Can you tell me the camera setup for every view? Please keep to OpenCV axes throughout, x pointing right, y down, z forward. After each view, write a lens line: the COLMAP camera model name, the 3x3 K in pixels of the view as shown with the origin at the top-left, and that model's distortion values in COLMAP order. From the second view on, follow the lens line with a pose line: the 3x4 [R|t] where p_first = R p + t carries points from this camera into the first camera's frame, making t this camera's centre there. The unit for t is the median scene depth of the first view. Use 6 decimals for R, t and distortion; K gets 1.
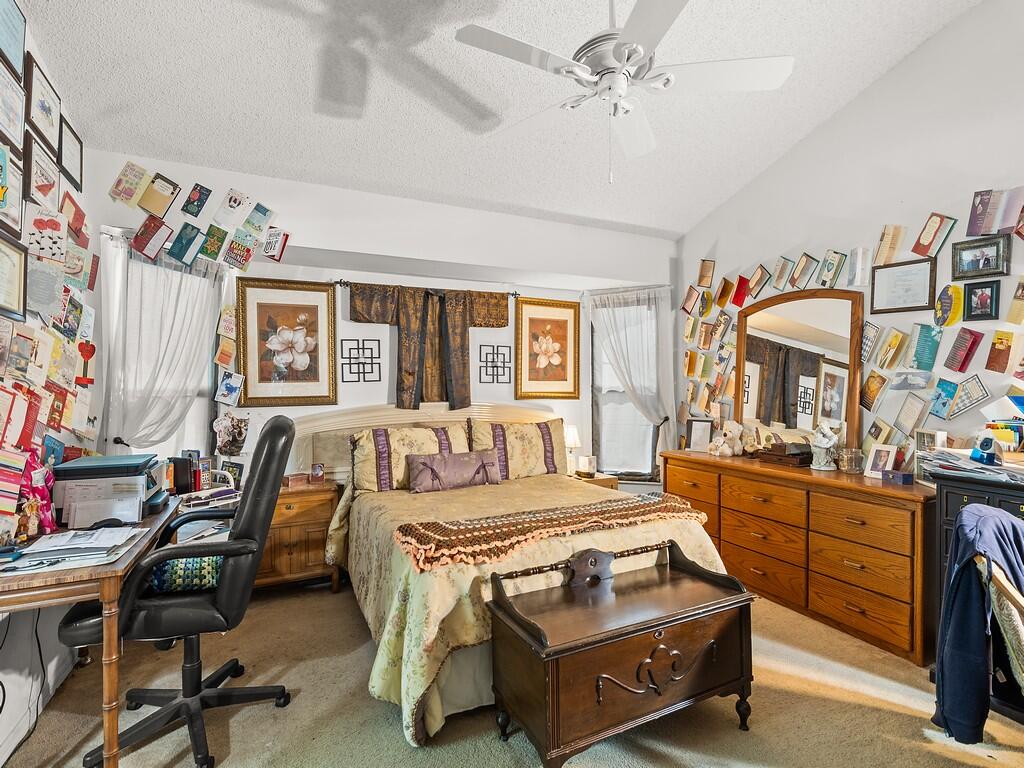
lens RADIAL K [[491.4, 0, 510.3], [0, 491.4, 388.2], [0, 0, 1]] dist [-0.008212, -0.000289]
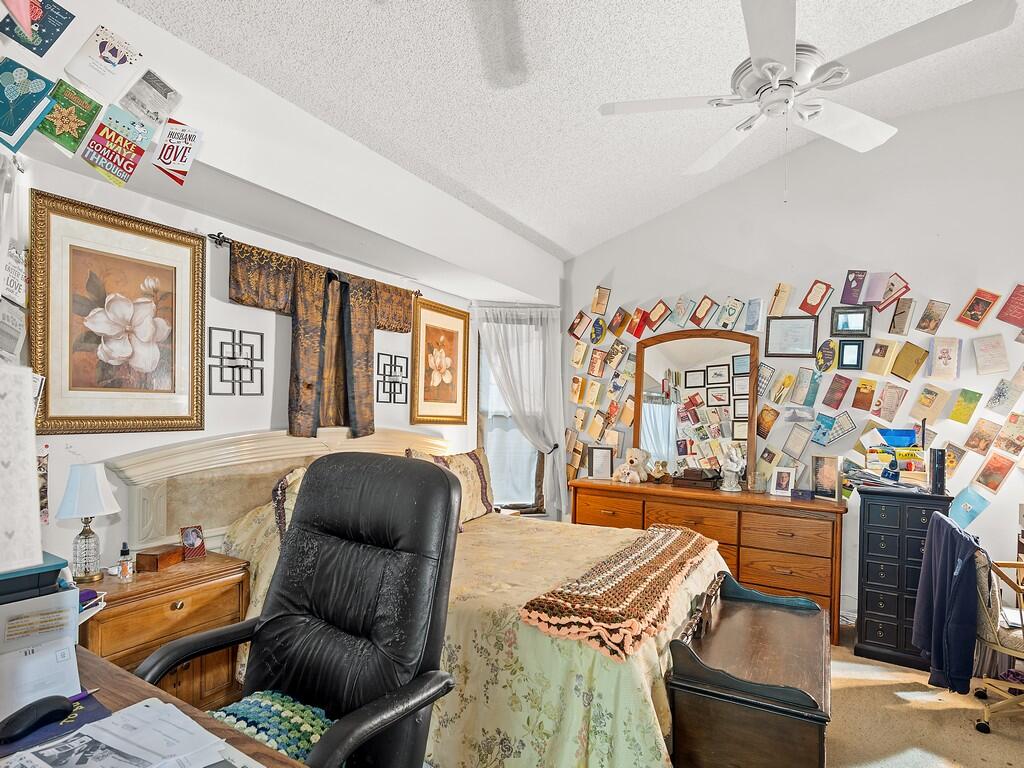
lens RADIAL K [[538.3, 0, 497.6], [0, 538.3, 412.3], [0, 0, 1]] dist [-0.008183, 0.001000]
pose [[0.836866, 0.023927, 0.546885, -0.421052], [-0.026794, 0.999637, -0.002735, 0.002572], [-0.546752, -0.012365, 0.837203, 0.221200]]
